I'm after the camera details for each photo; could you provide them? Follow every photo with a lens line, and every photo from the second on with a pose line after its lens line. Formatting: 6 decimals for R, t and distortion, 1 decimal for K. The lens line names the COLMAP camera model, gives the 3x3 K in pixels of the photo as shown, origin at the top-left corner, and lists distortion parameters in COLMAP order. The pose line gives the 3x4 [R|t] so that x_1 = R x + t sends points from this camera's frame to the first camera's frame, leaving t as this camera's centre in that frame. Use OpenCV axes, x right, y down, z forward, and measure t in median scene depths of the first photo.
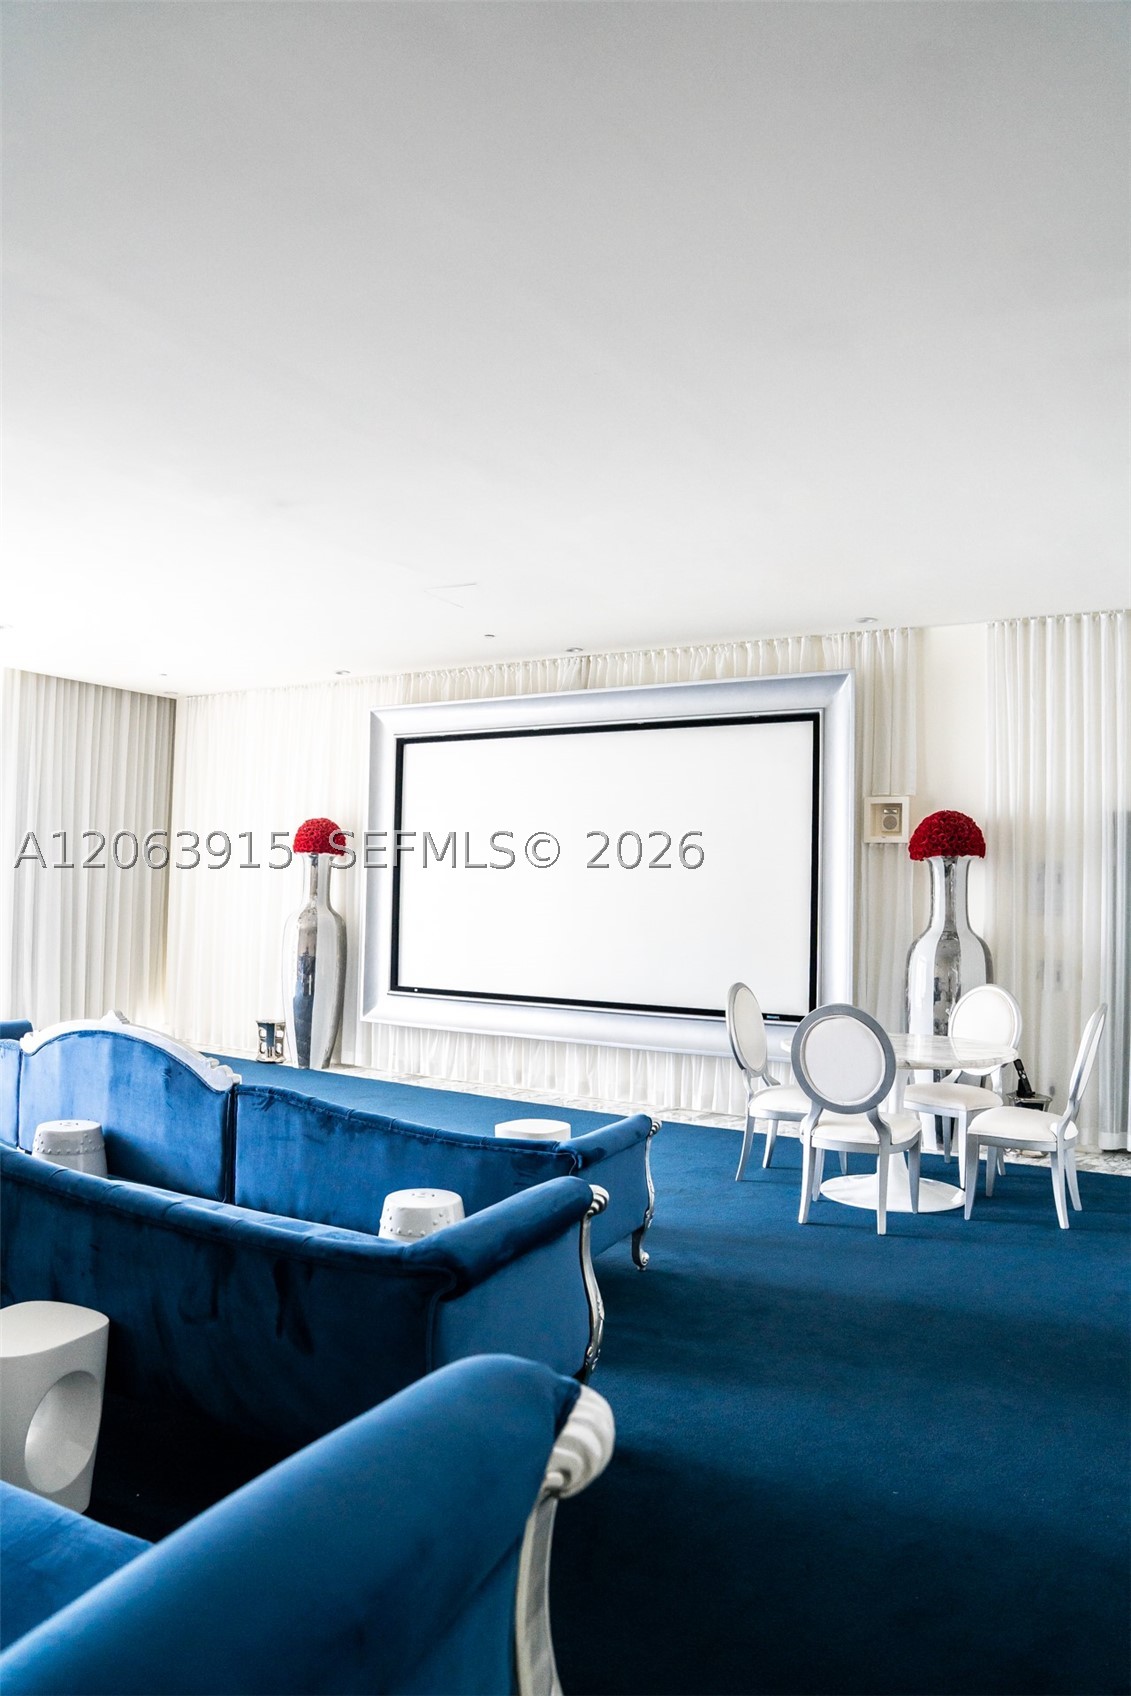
lens RADIAL K [[1284.8, 0, 565.5], [0, 1284.8, 848.0], [0, 0, 1]] dist [-0.162411, -0.000487]
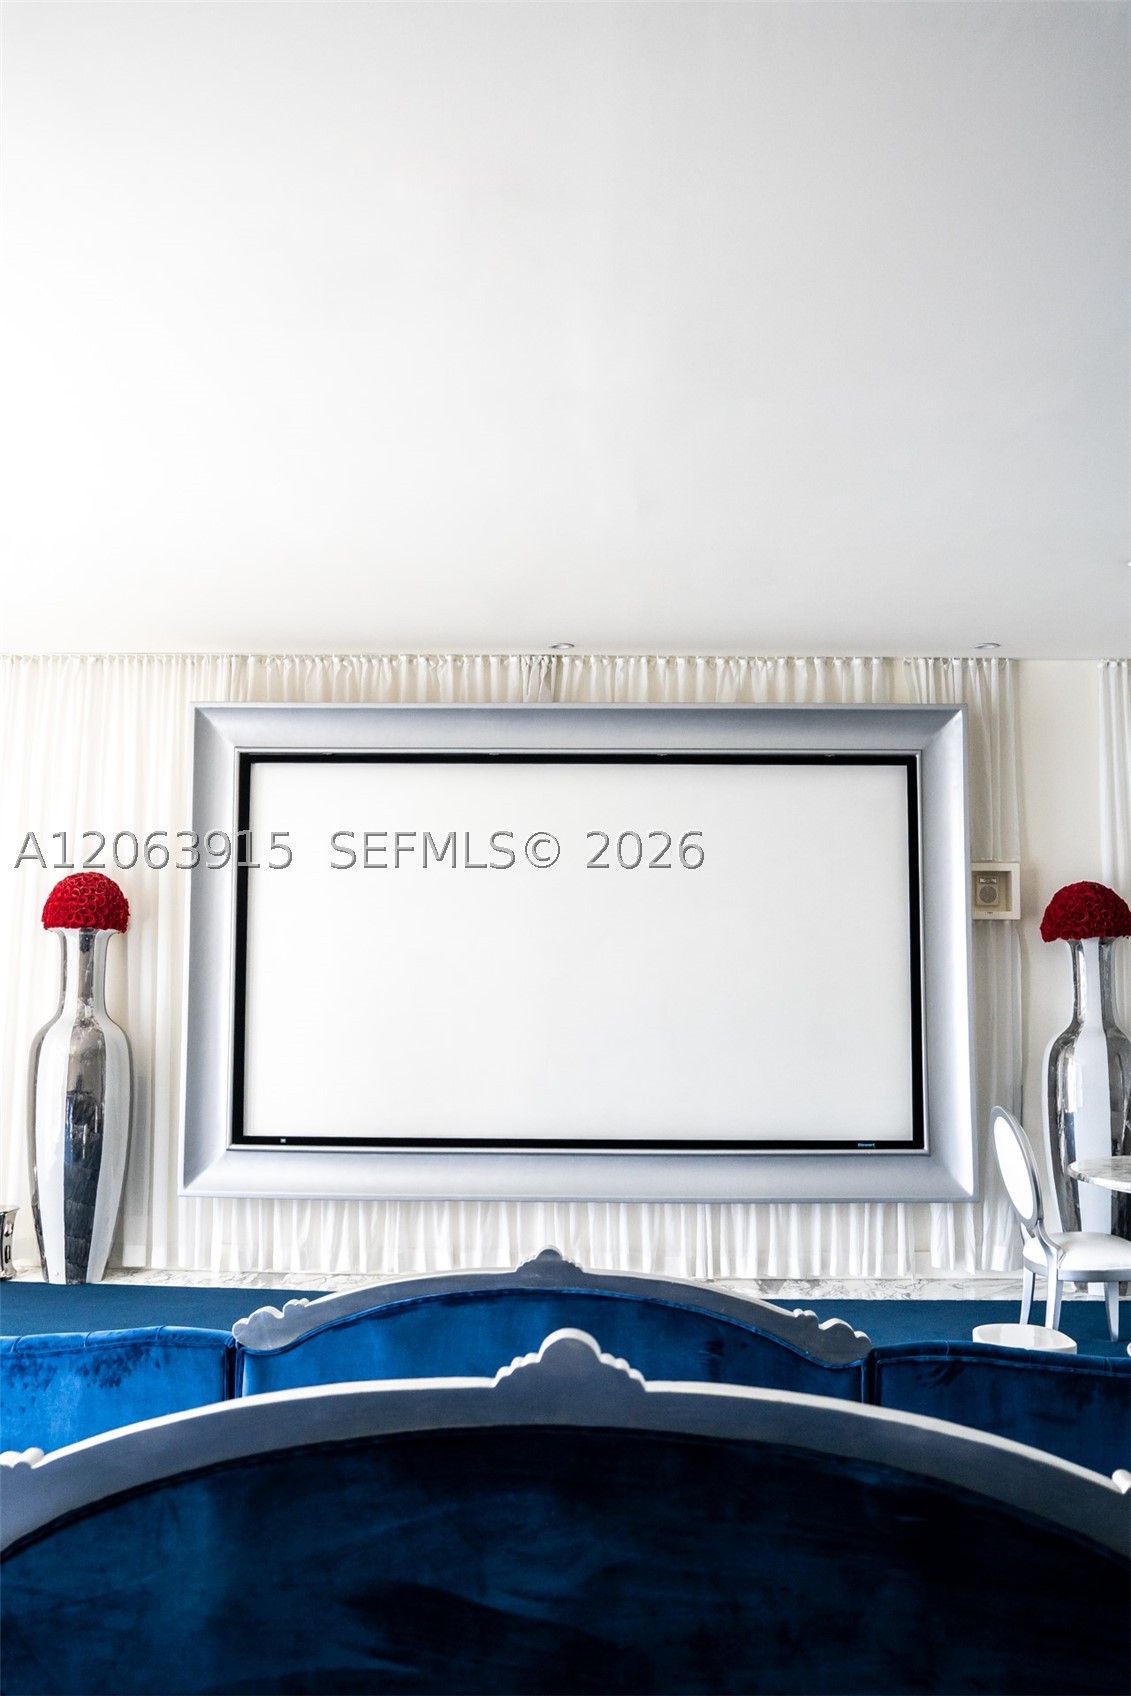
lens RADIAL K [[1505.7, 0, 565.3], [0, 1505.7, 875.7], [0, 0, 1]] dist [-0.051492, 0.002334]
pose [[0.846713, 0.021425, 0.531618, -0.404298], [-0.005838, 0.999503, -0.030982, -0.000890], [-0.532017, 0.023130, 0.846418, 0.273558]]
